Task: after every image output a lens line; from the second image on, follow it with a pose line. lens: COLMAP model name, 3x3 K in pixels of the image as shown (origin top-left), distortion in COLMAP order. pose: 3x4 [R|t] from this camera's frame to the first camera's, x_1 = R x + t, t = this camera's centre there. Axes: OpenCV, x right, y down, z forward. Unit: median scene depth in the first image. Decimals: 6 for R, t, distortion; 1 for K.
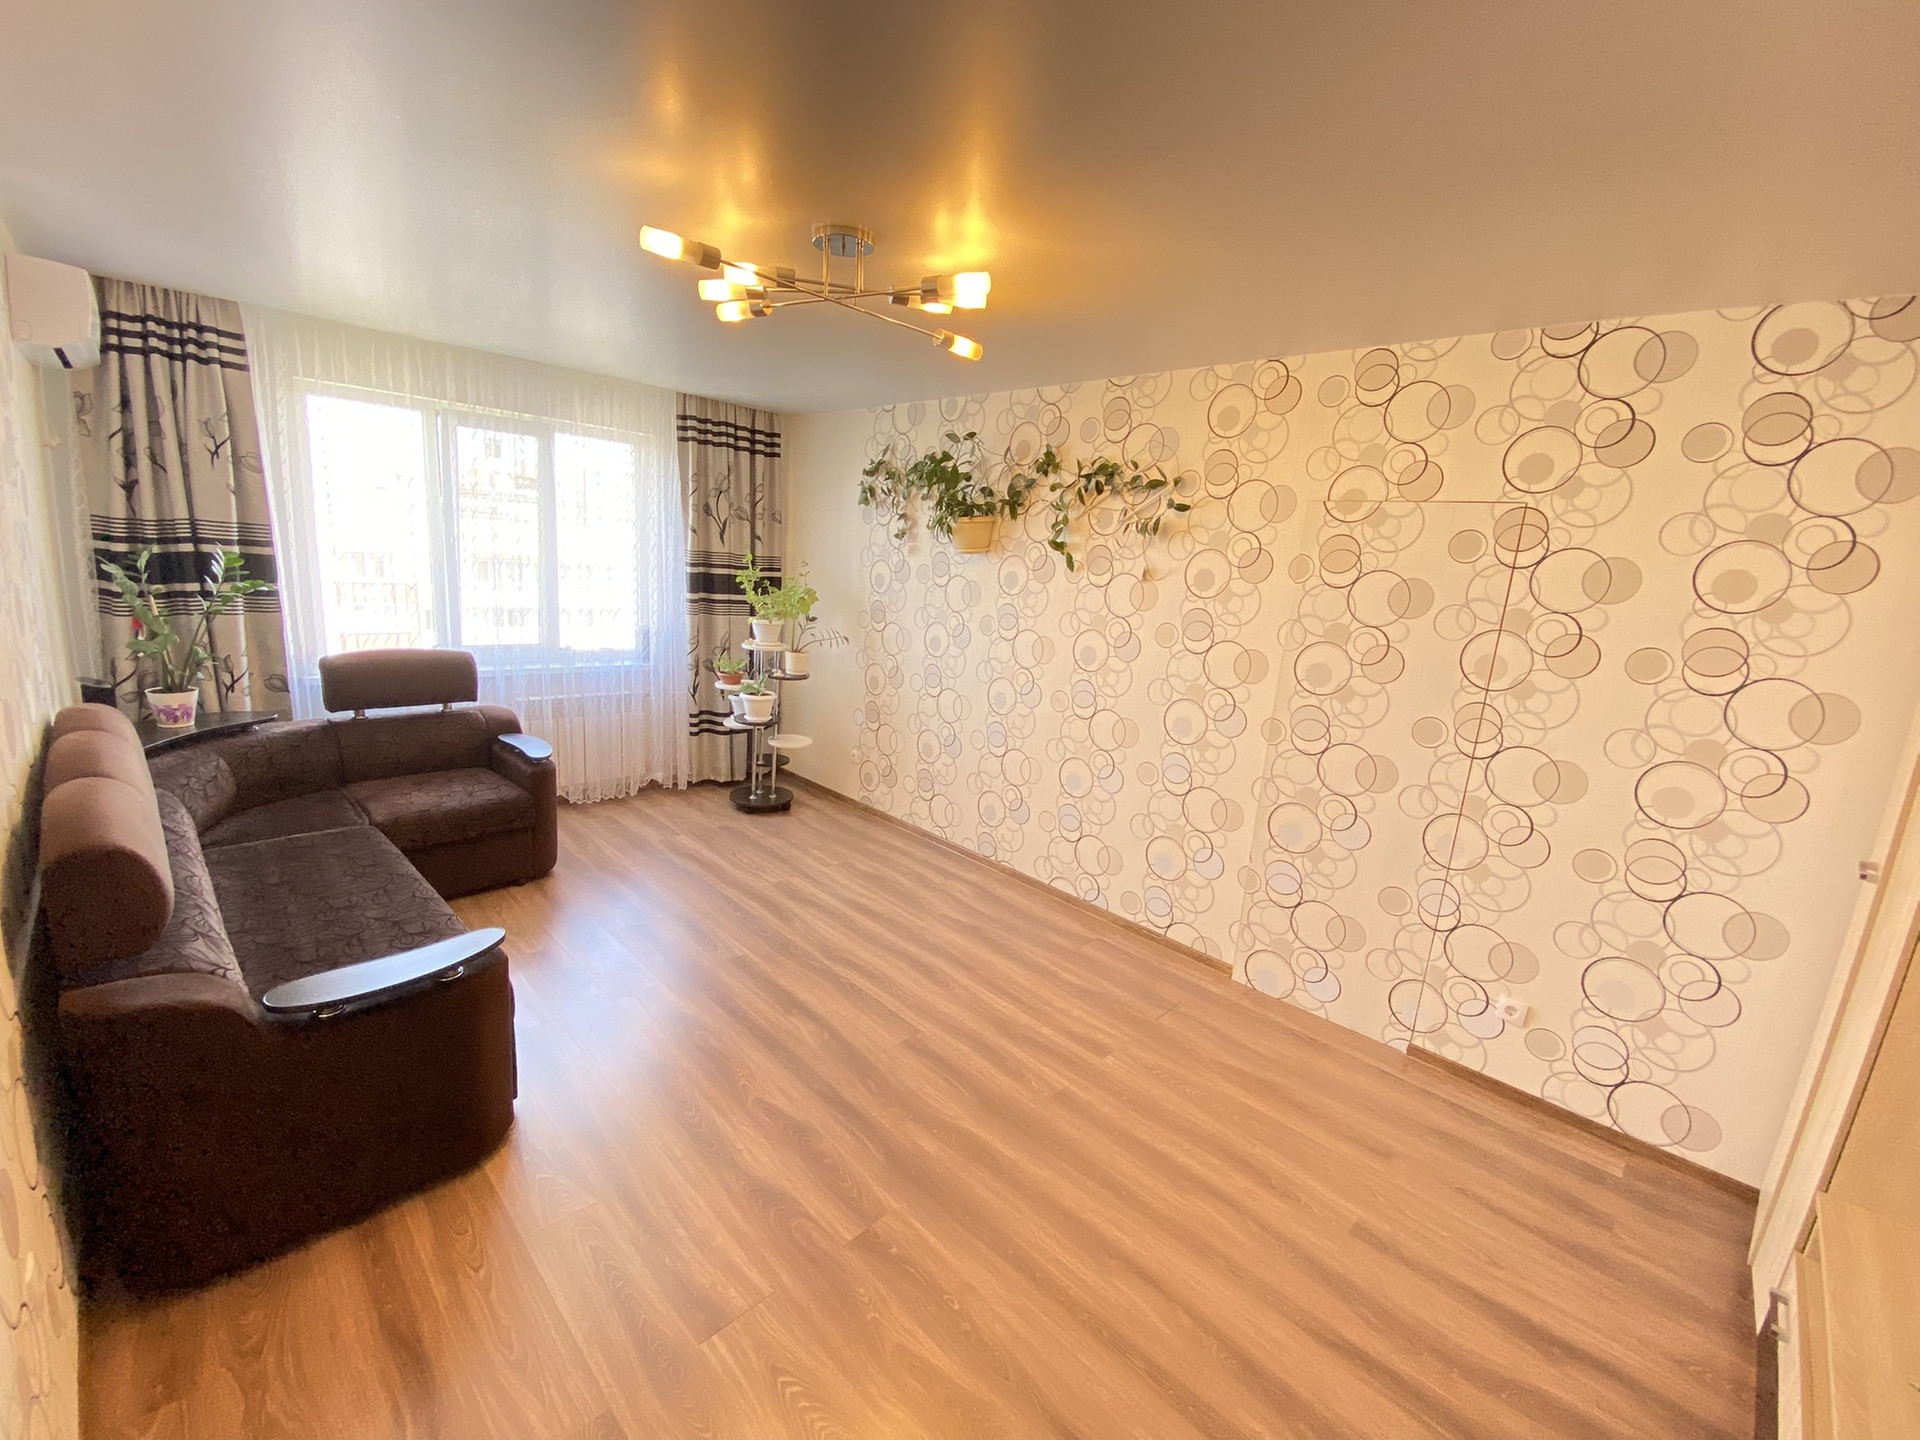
lens RADIAL K [[767.8, 0, 938.6], [0, 767.8, 717.1], [0, 0, 1]] dist [0.028027, -0.023656]
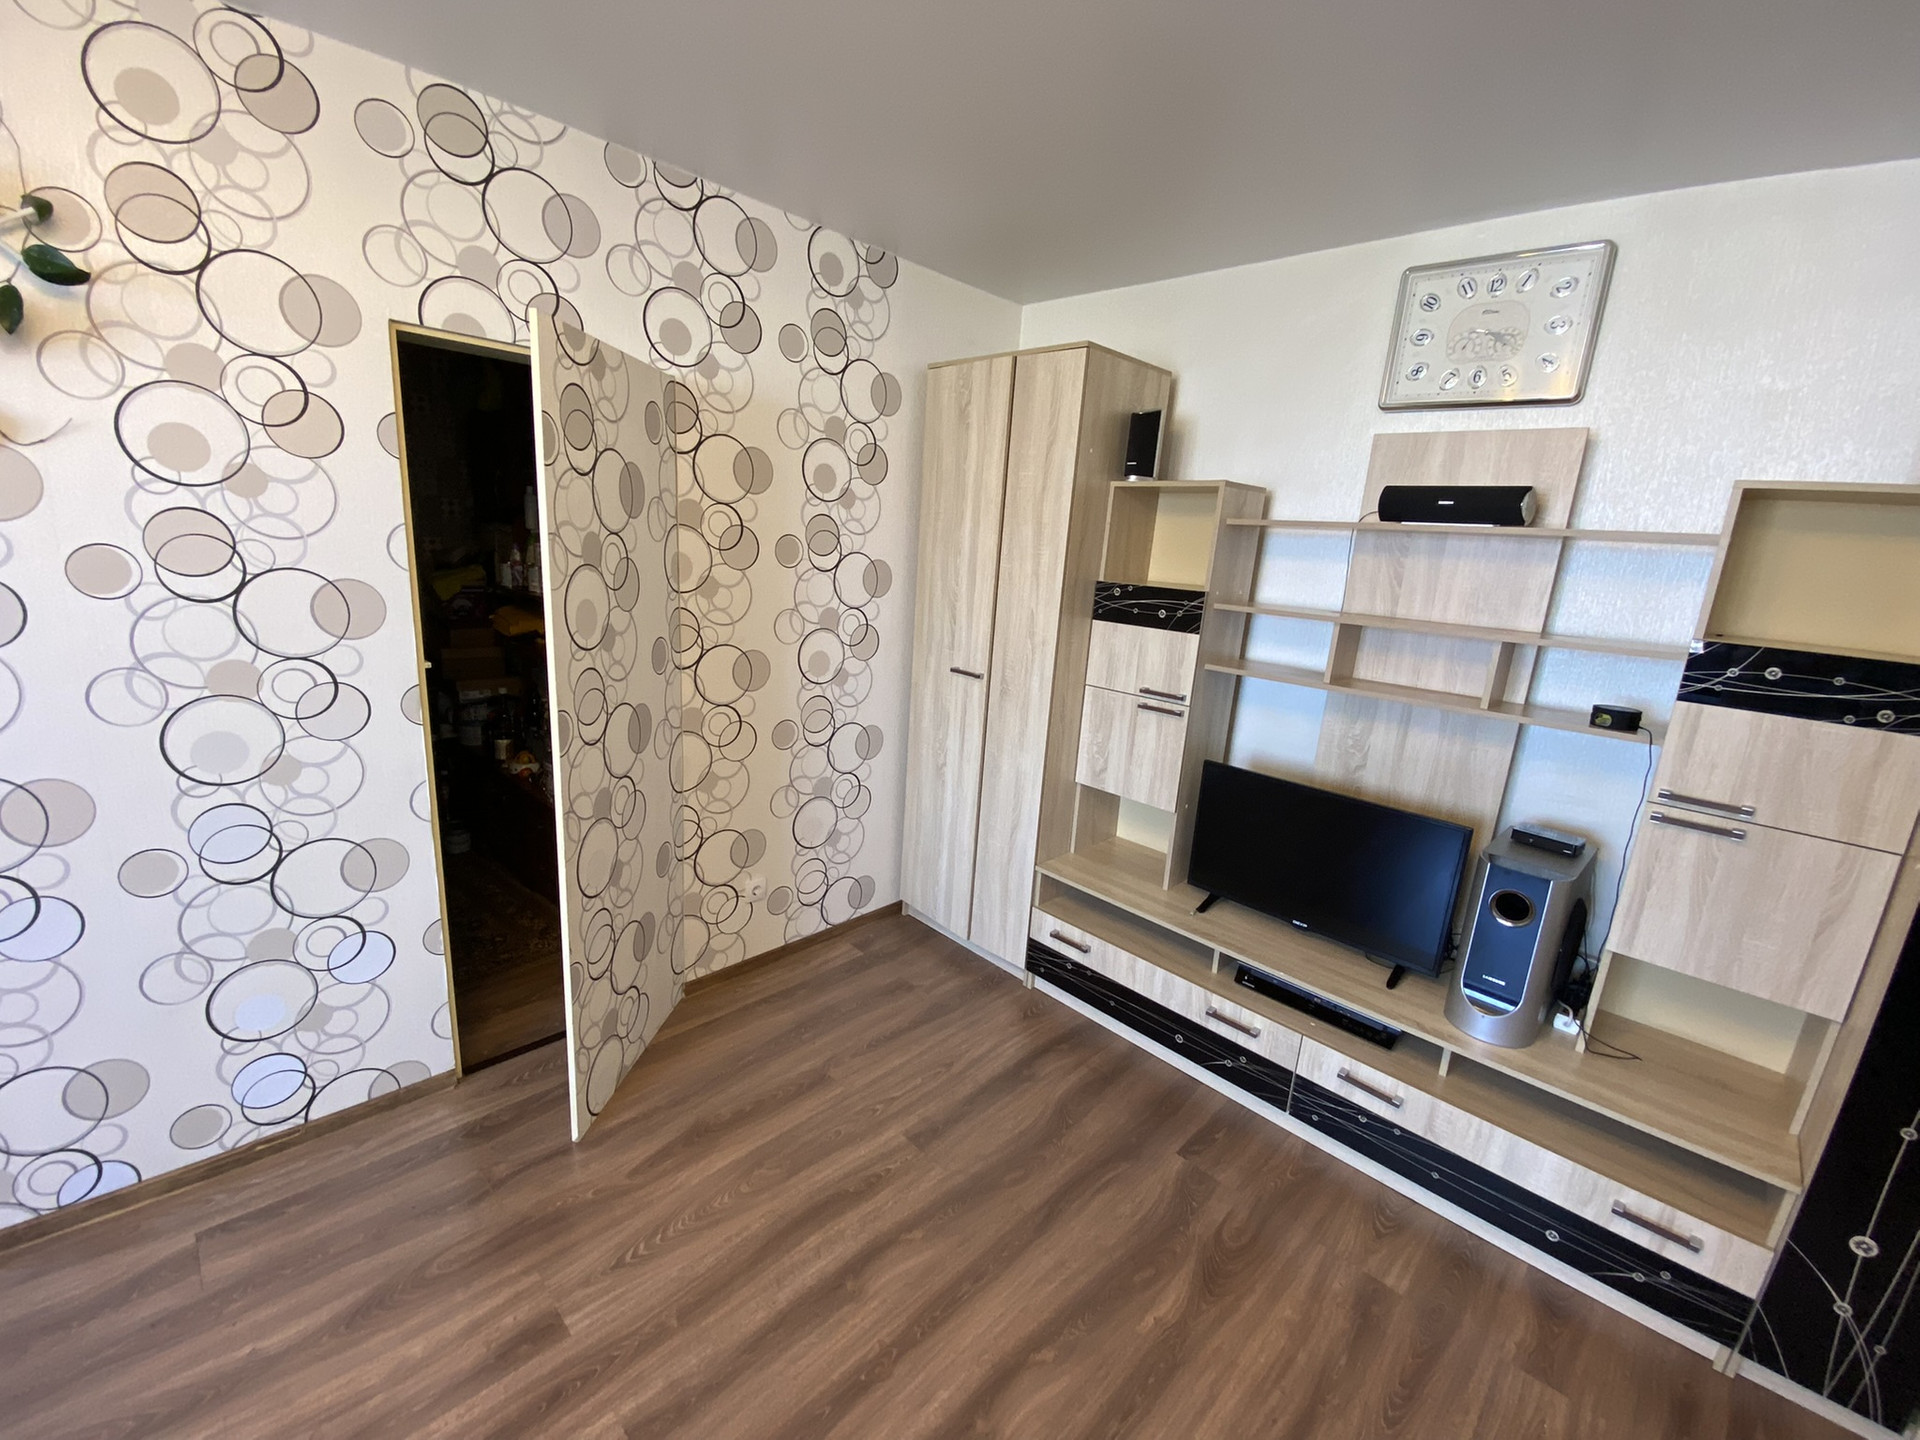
lens RADIAL K [[779.3, 0, 960.0], [0, 779.3, 720.0], [0, 0, 1]] dist [0.024517, -0.022371]
pose [[-0.009439, -0.296340, 0.955036, -0.162614], [0.137926, 0.945564, 0.294764, -0.089335], [-0.990398, 0.134506, 0.031948, 0.504490]]
